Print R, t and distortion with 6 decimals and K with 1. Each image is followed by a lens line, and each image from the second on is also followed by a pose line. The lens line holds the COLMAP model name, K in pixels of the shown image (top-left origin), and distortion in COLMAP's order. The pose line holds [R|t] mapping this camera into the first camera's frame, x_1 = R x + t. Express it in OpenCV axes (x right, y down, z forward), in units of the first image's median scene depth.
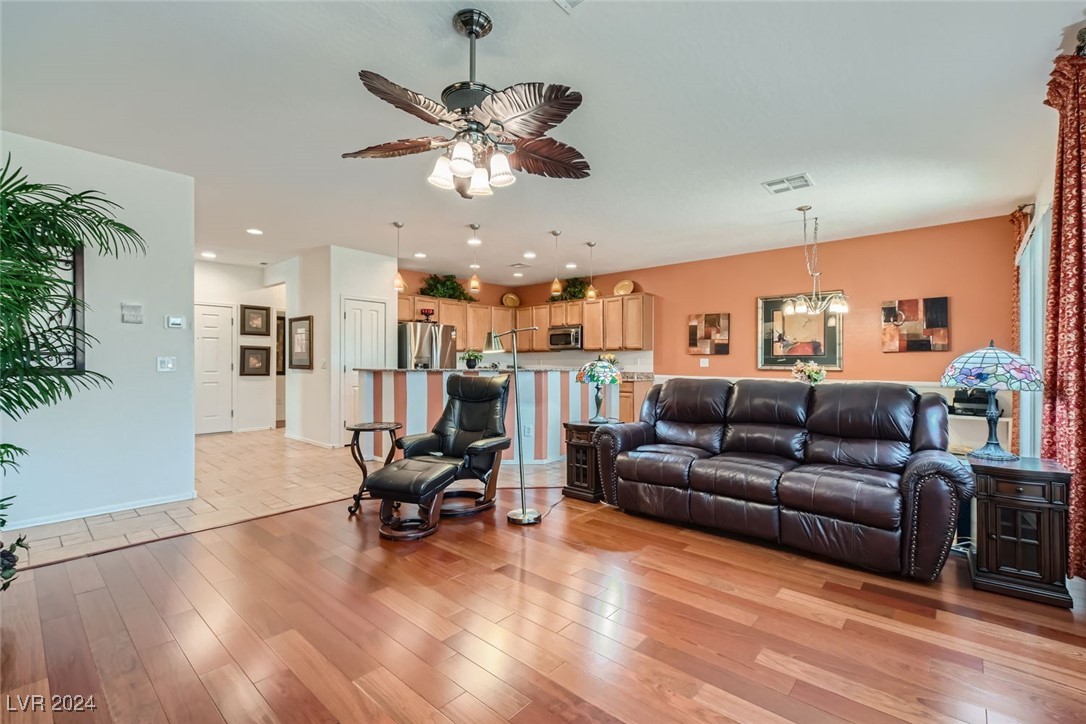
lens RADIAL K [[471.5, 0, 544.4], [0, 471.5, 363.4], [0, 0, 1]] dist [0.011766, -0.007979]
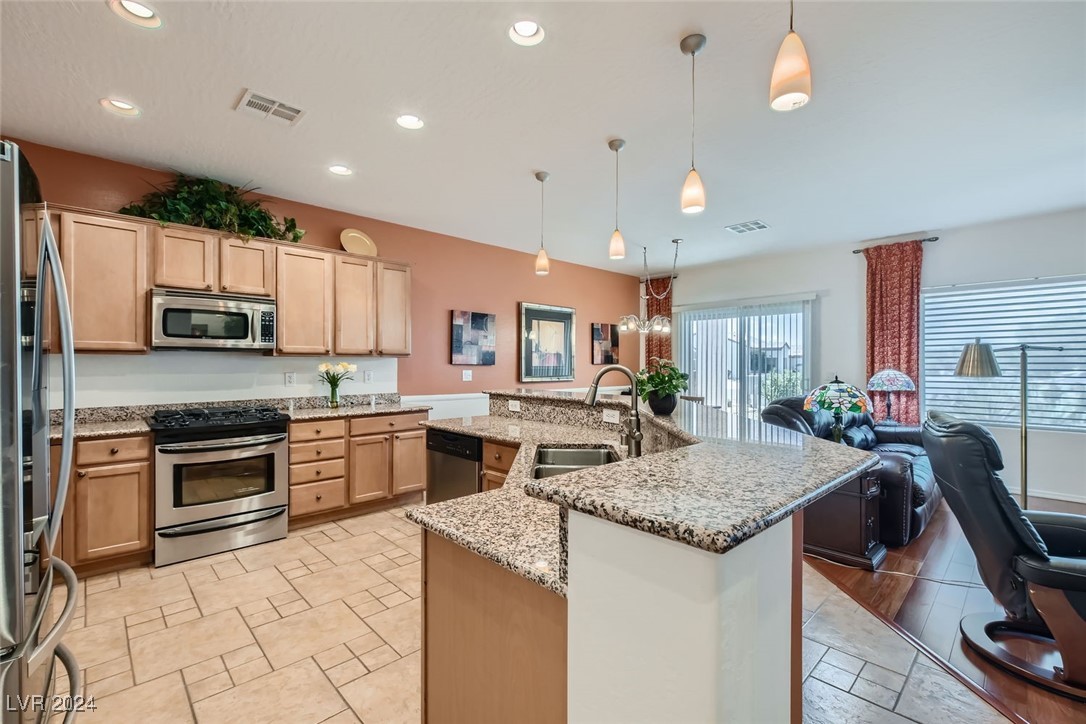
lens RADIAL K [[471.5, 0, 544.4], [0, 471.5, 363.4], [0, 0, 1]] dist [0.011766, -0.007979]
pose [[0.077490, -0.001969, 0.996991, -0.380703], [-0.000541, 0.999998, 0.002017, -0.020965], [-0.996993, -0.000696, 0.077489, 0.764737]]
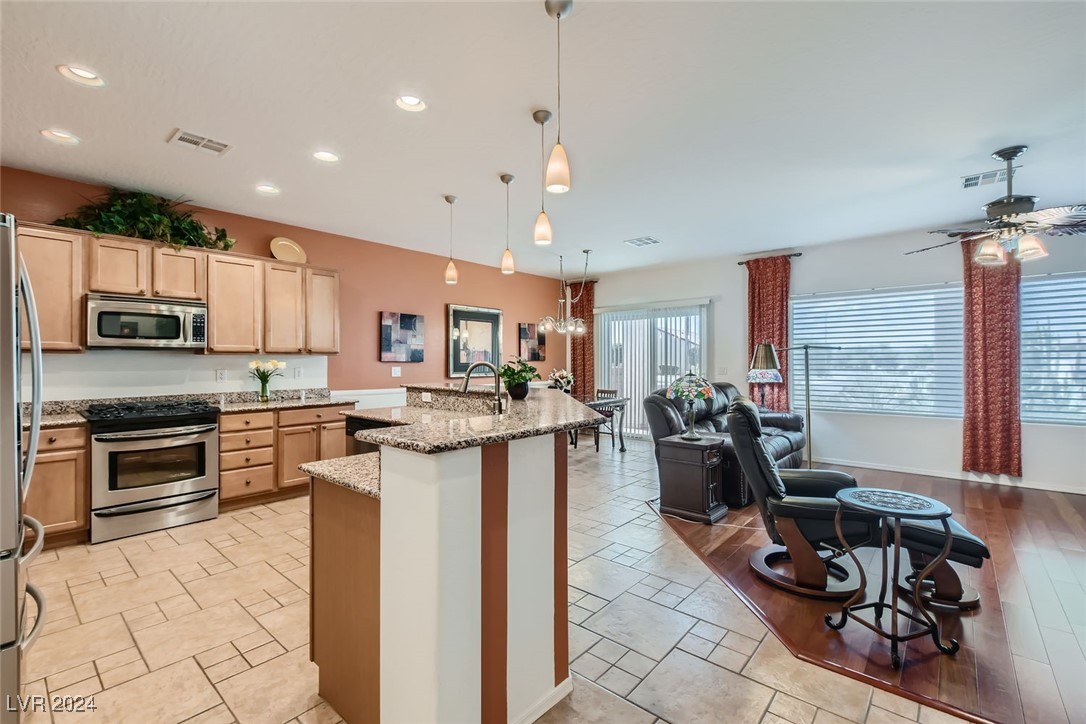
lens RADIAL K [[475.6, 0, 544.6], [0, 475.6, 358.7], [0, 0, 1]] dist [0.012588, -0.007553]
pose [[-0.012941, 0.001630, 0.999915, -0.461294], [0.002446, 0.999996, -0.001598, -0.020678], [-0.999913, 0.002425, -0.012945, 0.703769]]
